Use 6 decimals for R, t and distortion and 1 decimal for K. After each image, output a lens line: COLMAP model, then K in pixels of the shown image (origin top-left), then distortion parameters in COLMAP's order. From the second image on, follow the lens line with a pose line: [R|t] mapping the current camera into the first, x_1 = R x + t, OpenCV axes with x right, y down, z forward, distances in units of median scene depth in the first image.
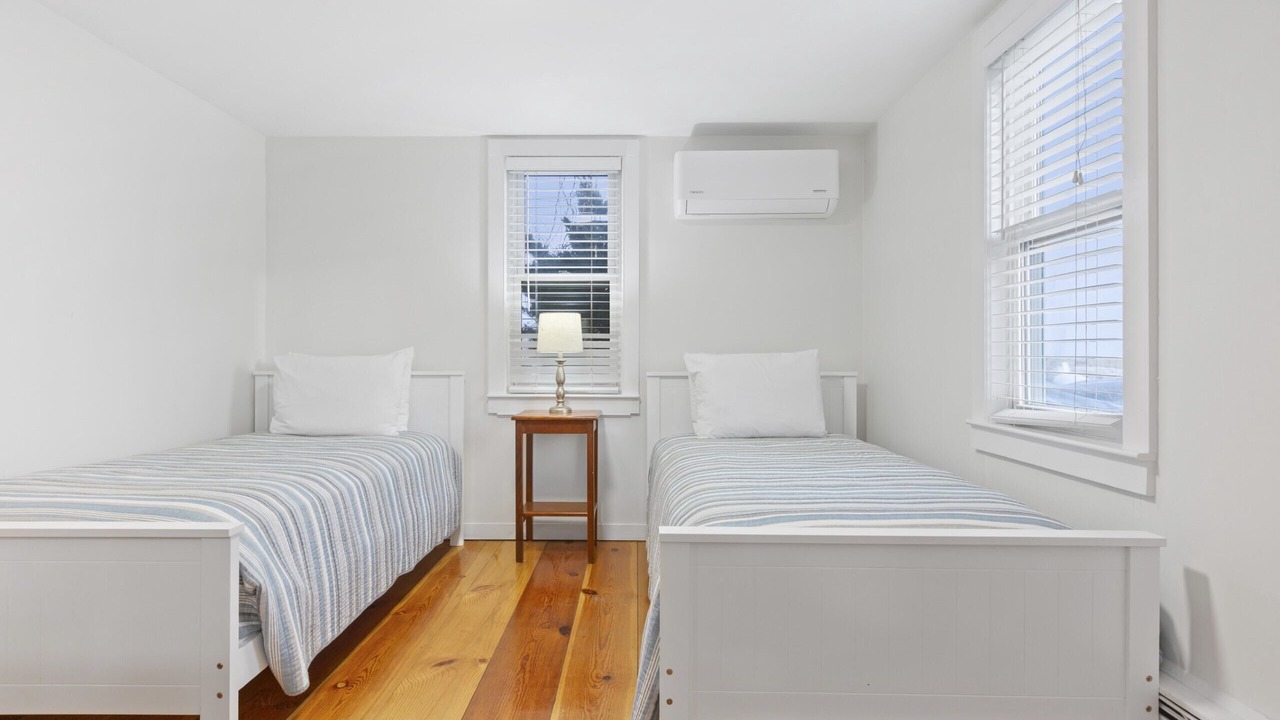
lens RADIAL K [[657.4, 0, 641.9], [0, 657.4, 359.9], [0, 0, 1]] dist [-0.004439, -0.002606]
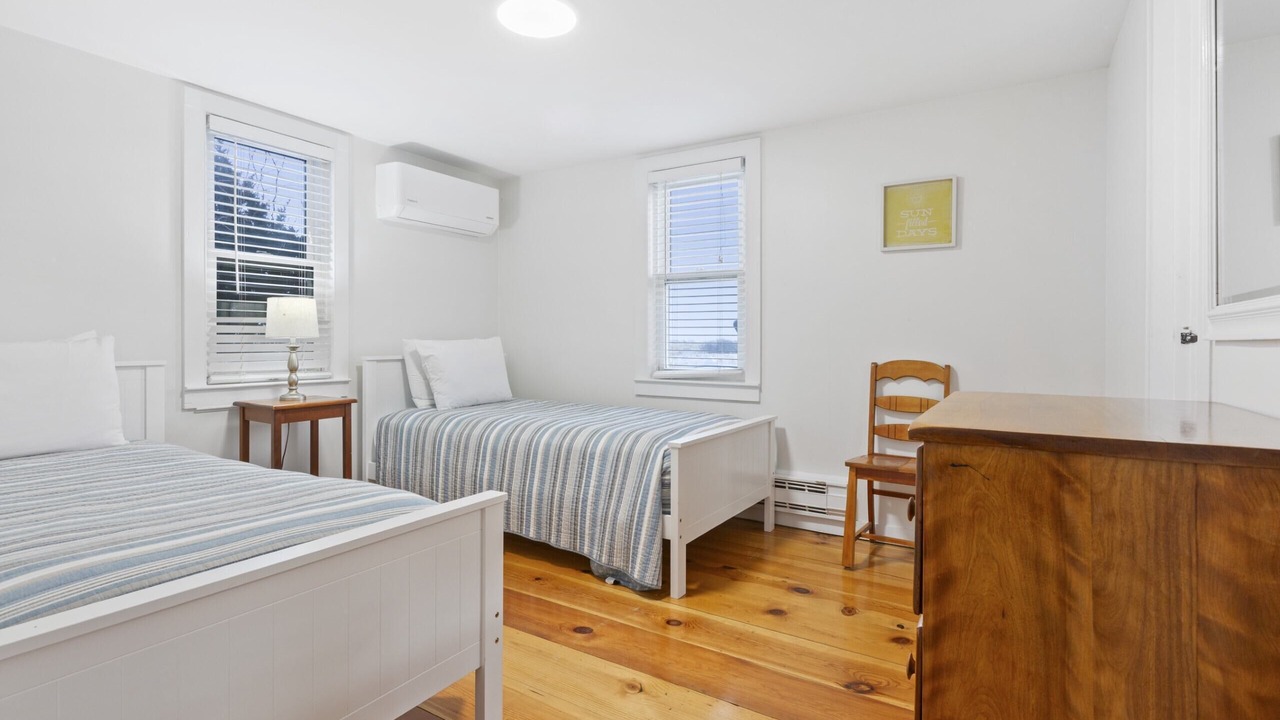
lens RADIAL K [[585.8, 0, 646.1], [0, 585.8, 347.7], [0, 0, 1]] dist [-0.001363, -0.000278]
pose [[0.535154, -0.009115, 0.844705, -0.574768], [0.001087, 0.999948, 0.010102, -0.005234], [-0.844754, -0.004488, 0.535137, 0.094199]]
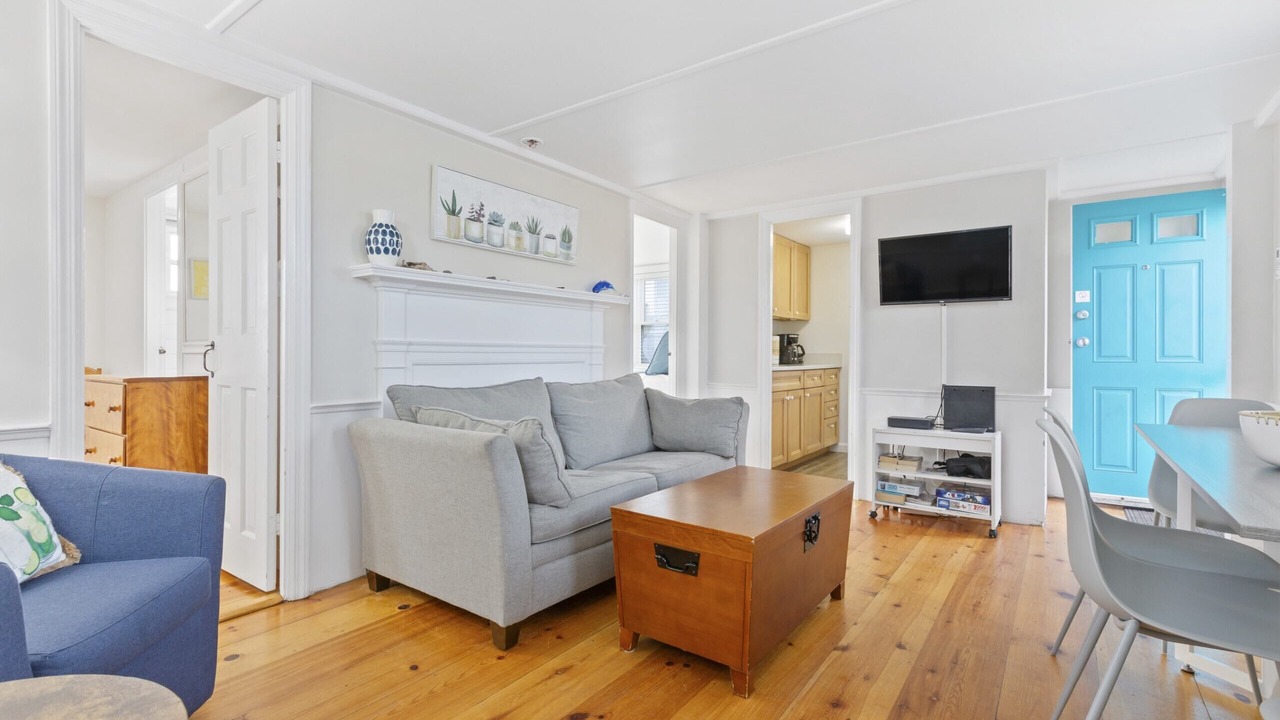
lens RADIAL K [[585.8, 0, 641.3], [0, 585.8, 353.0], [0, 0, 1]] dist [-0.001363, -0.000278]
pose [[-0.808364, -0.001515, 0.588681, -2.041833], [-0.003889, 0.999989, -0.002766, -0.007461], [-0.588670, -0.004526, -0.808361, 0.587789]]
